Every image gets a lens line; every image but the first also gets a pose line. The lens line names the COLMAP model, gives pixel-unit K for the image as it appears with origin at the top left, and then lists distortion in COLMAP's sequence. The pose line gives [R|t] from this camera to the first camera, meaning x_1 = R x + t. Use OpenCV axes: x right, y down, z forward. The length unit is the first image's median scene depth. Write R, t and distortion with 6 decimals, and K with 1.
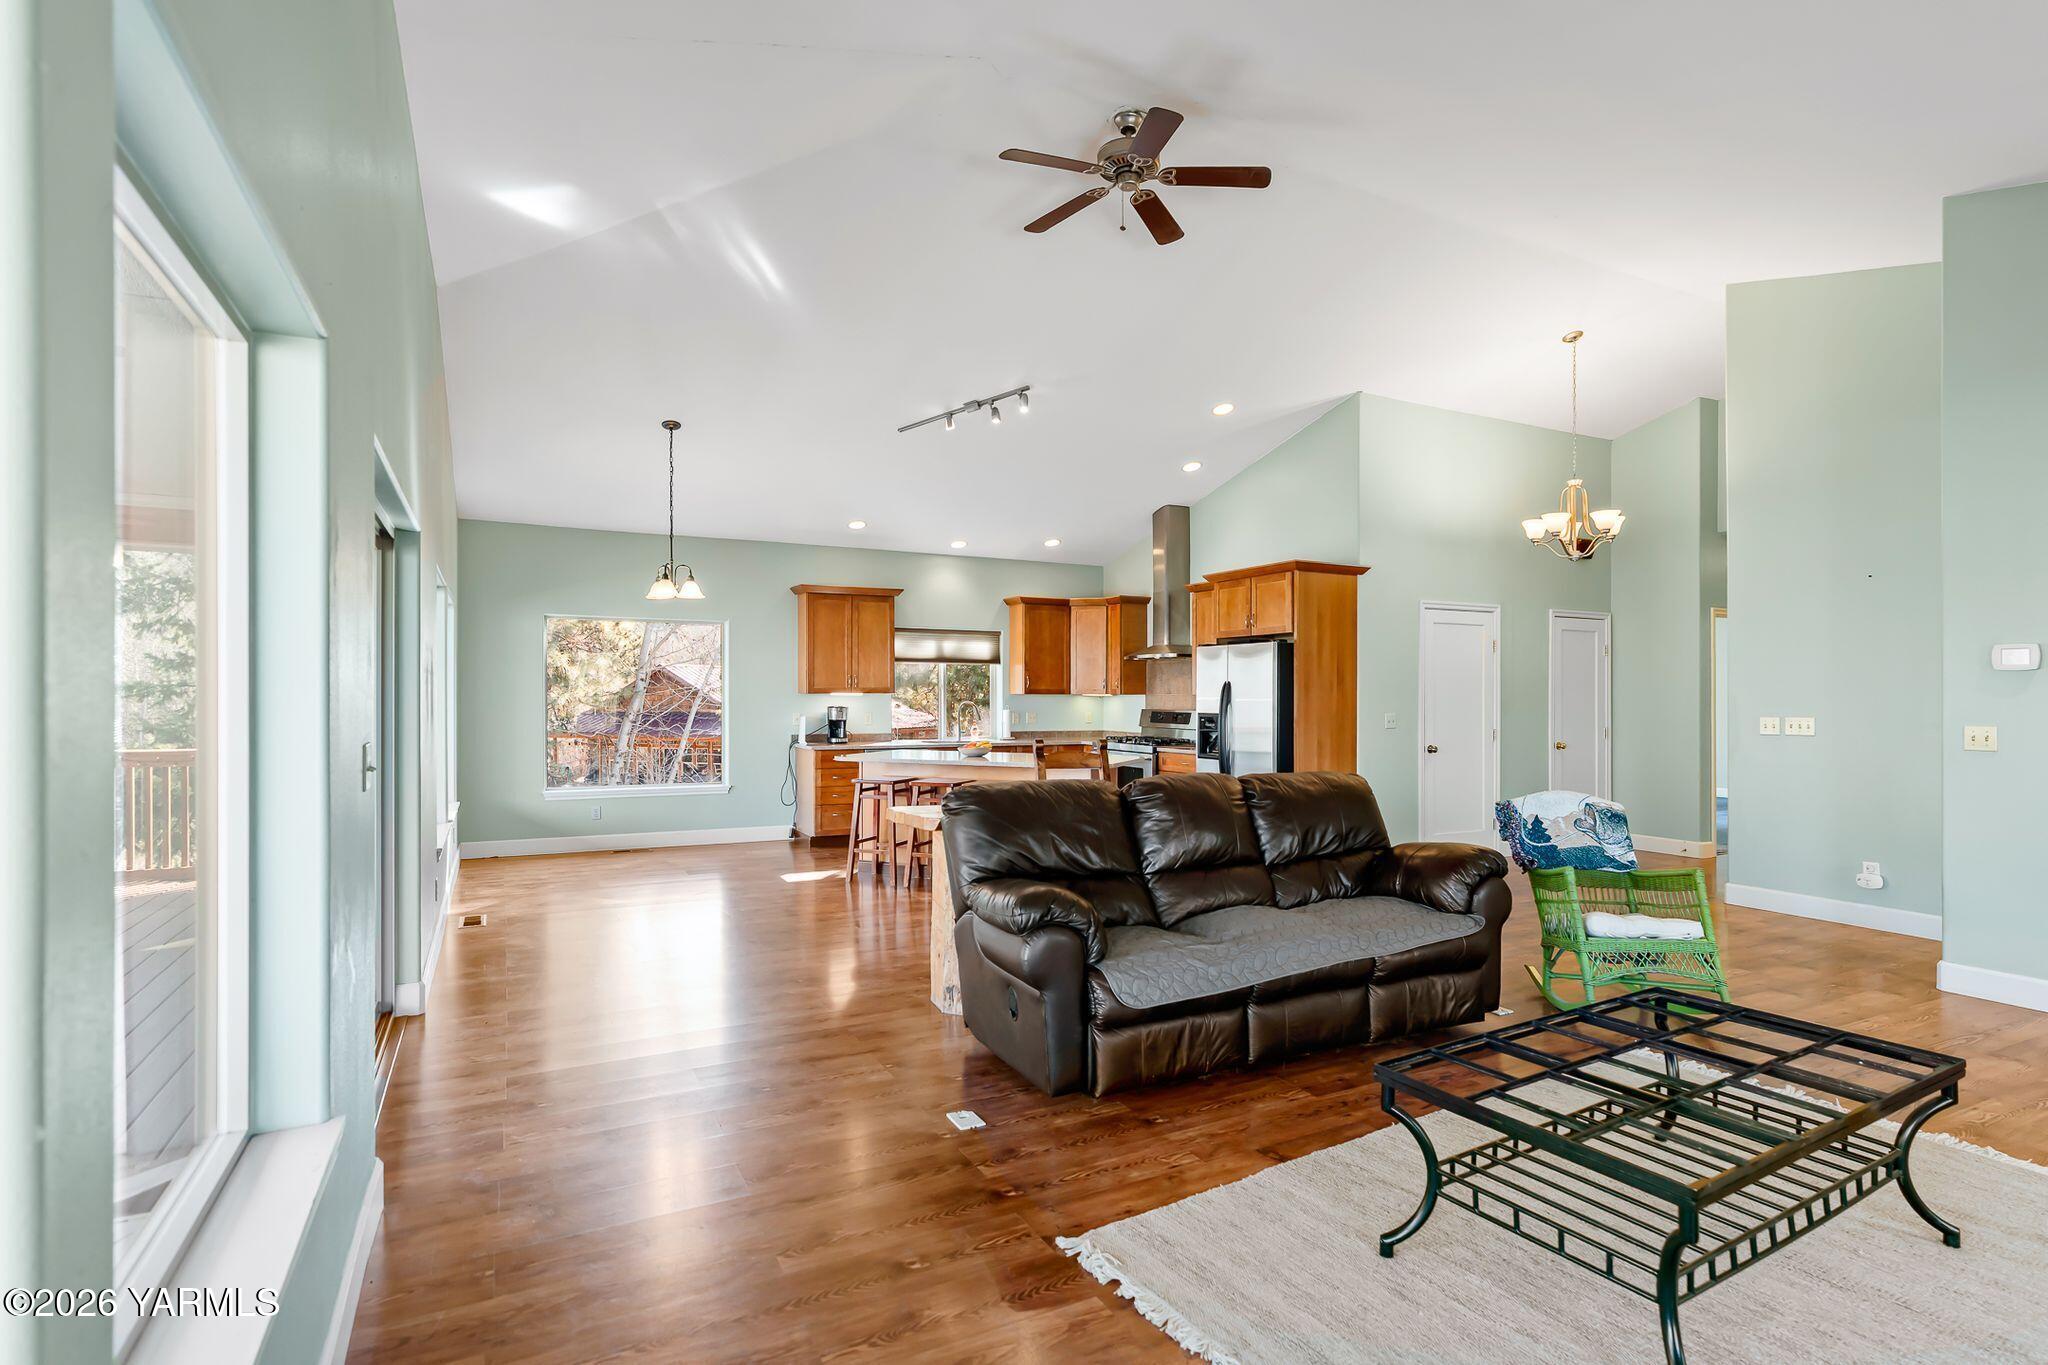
lens RADIAL K [[1017.3, 0, 1046.4], [0, 1017.3, 700.6], [0, 0, 1]] dist [0.002668, 0.000220]
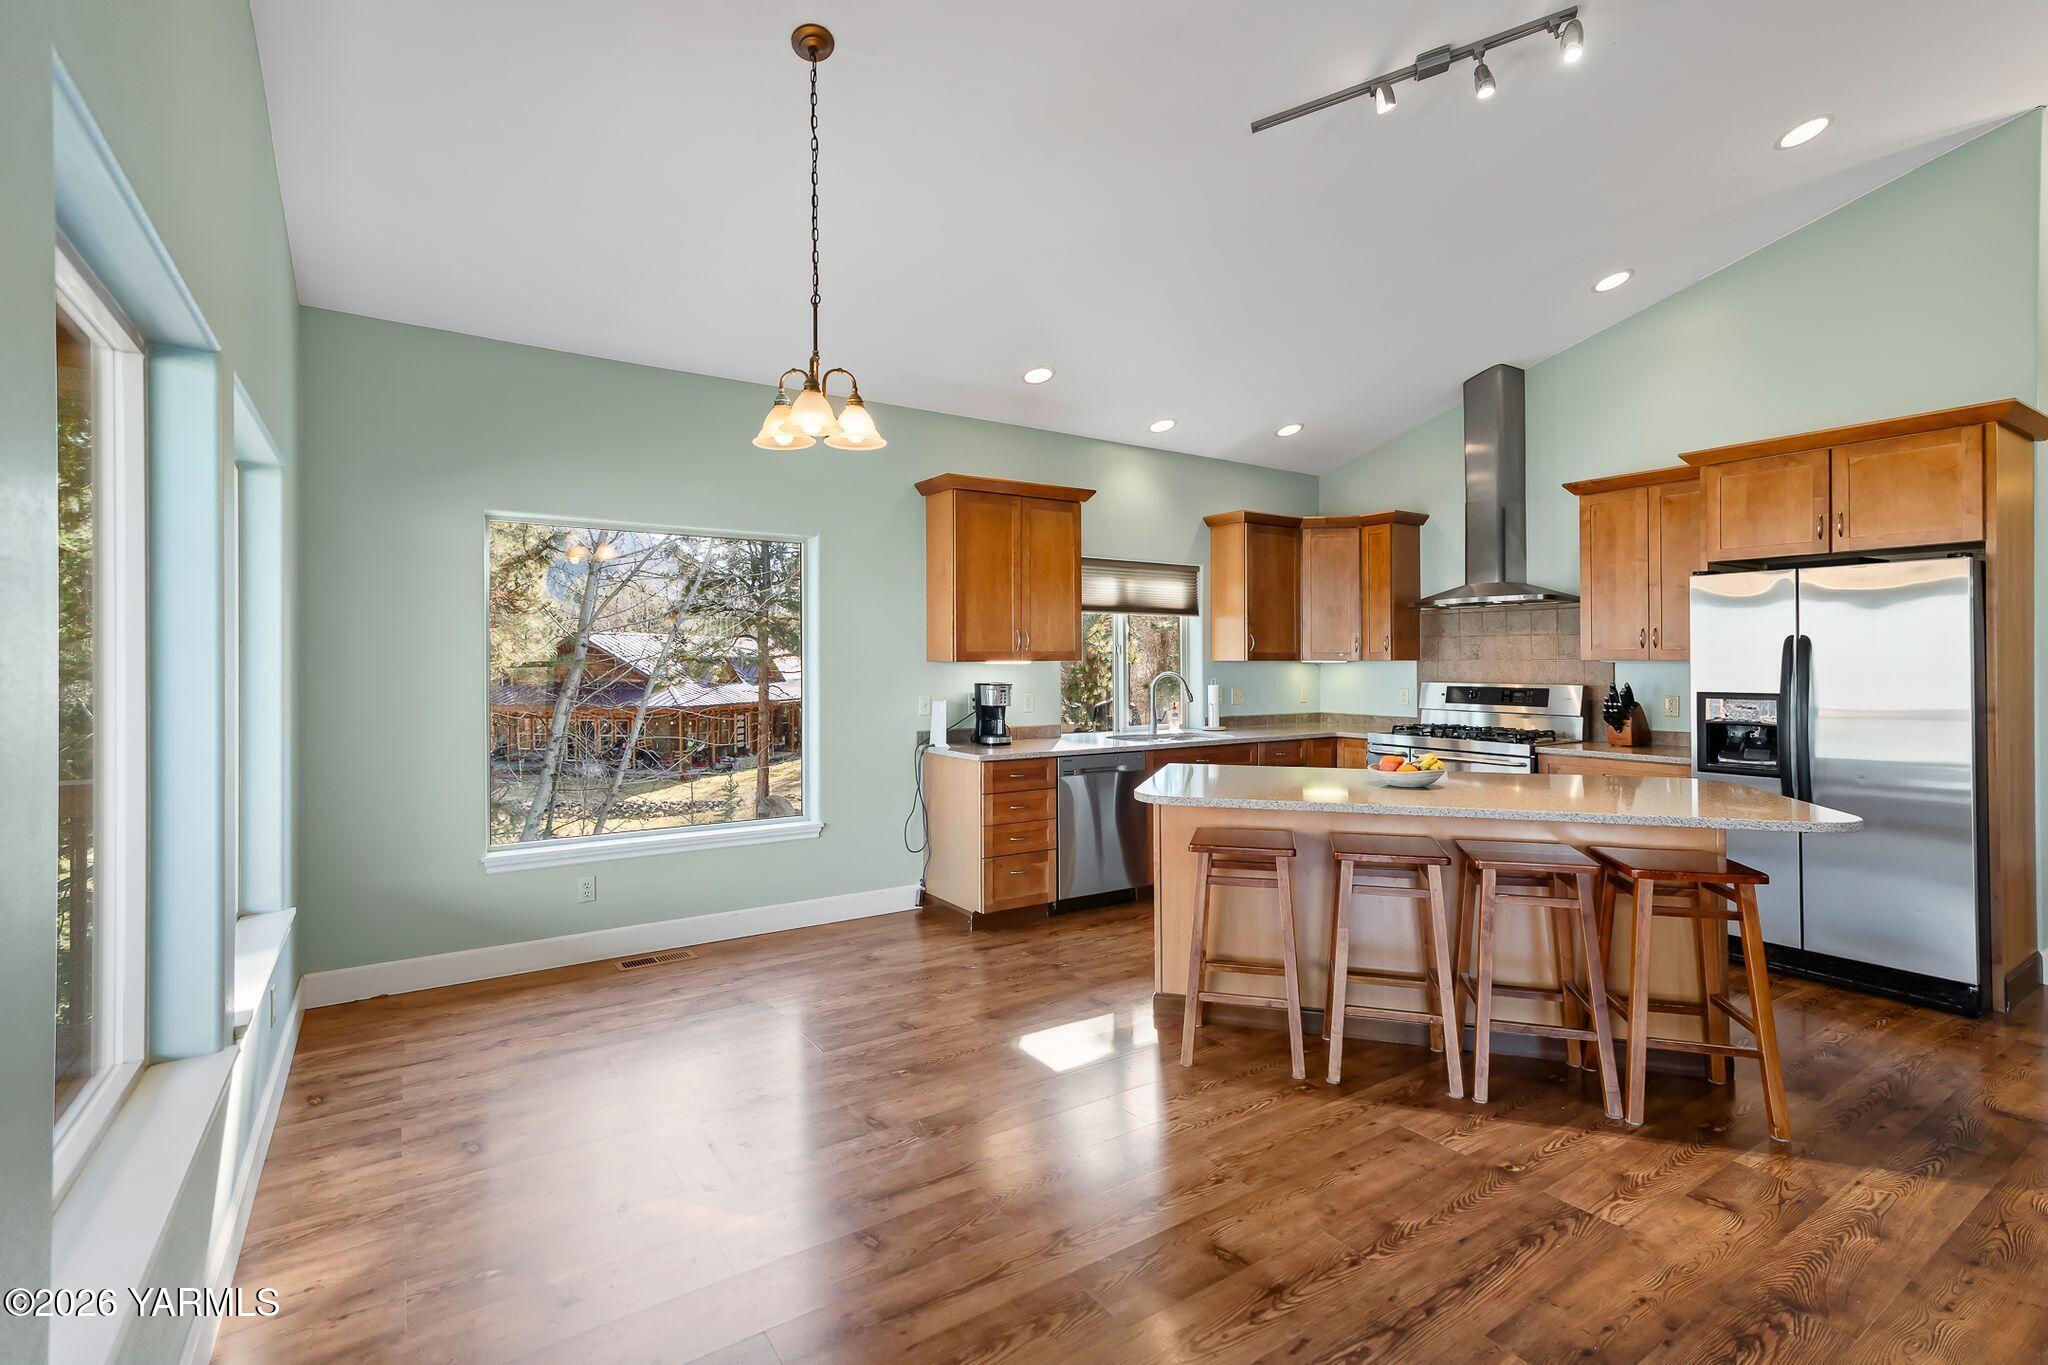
lens RADIAL K [[942.0, 0, 1032.0], [0, 942.0, 656.5], [0, 0, 1]] dist [0.016787, 0.000884]
pose [[0.994836, -0.005310, 0.101353, -0.237162], [0.006413, 0.999924, -0.010565, -0.003820], [-0.101289, 0.011160, 0.994794, 0.441313]]
